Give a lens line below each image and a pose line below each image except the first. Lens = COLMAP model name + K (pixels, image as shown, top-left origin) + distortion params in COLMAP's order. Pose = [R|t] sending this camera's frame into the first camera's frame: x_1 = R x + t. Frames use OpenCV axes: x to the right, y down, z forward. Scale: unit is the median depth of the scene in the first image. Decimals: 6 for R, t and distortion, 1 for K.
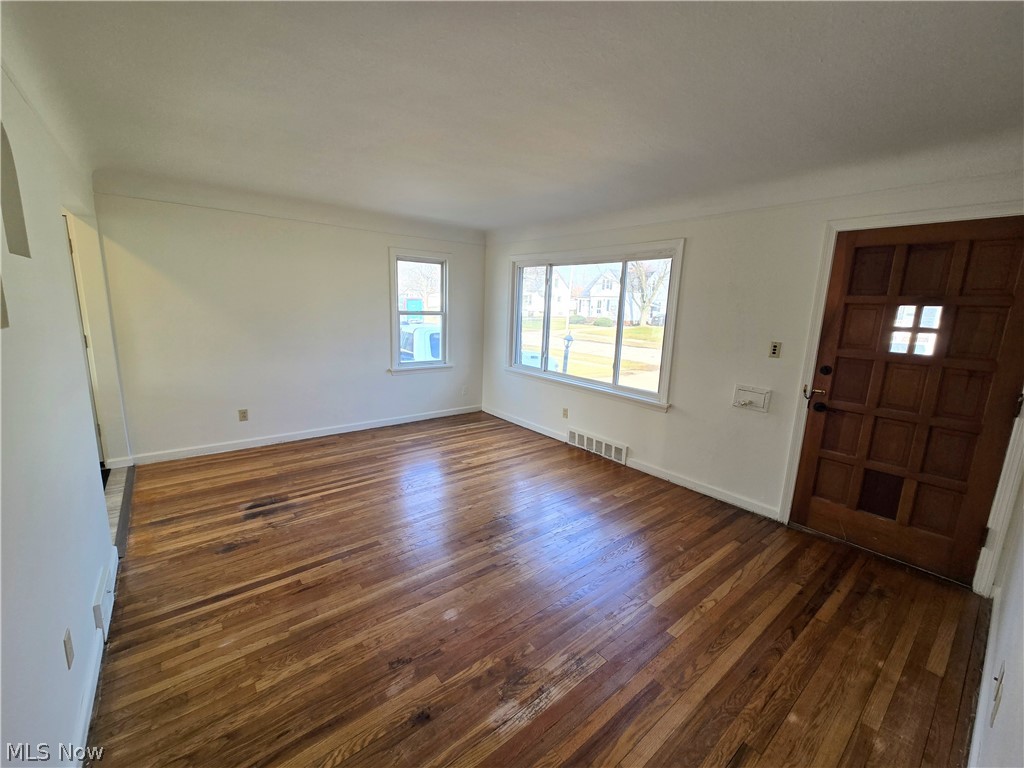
lens RADIAL K [[418.2, 0, 512.0], [0, 418.2, 384.0], [0, 0, 1]] dist [0.002306, 0.000188]
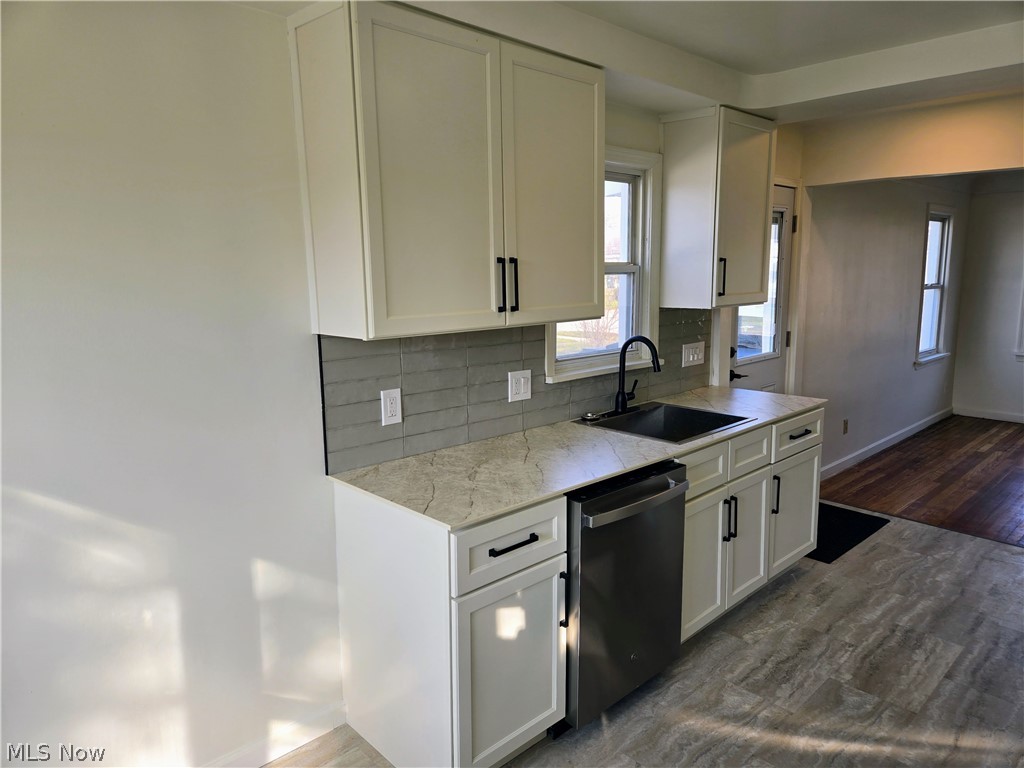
lens RADIAL K [[679.0, 0, 512.0], [0, 679.0, 384.0], [0, 0, 1]] dist [0.070386, -0.066792]
pose [[0.995091, -0.057038, 0.080878, -1.241209], [0.059063, 0.997992, -0.022868, -0.010137], [-0.079411, 0.027532, 0.996462, -0.207583]]
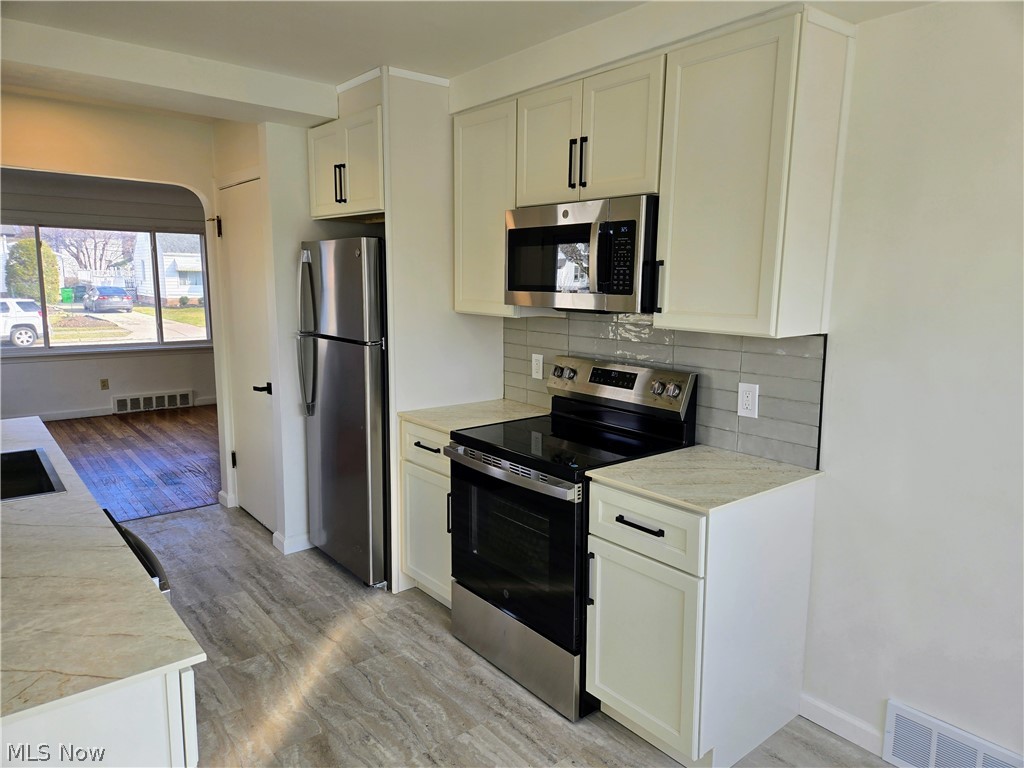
lens RADIAL K [[679.0, 0, 512.0], [0, 679.0, 384.0], [0, 0, 1]] dist [0.070386, -0.066792]
pose [[-0.008989, -0.186911, 0.982336, -1.479353], [0.176262, 0.966697, 0.185548, -0.061956], [-0.984302, 0.174817, 0.024255, 0.053071]]
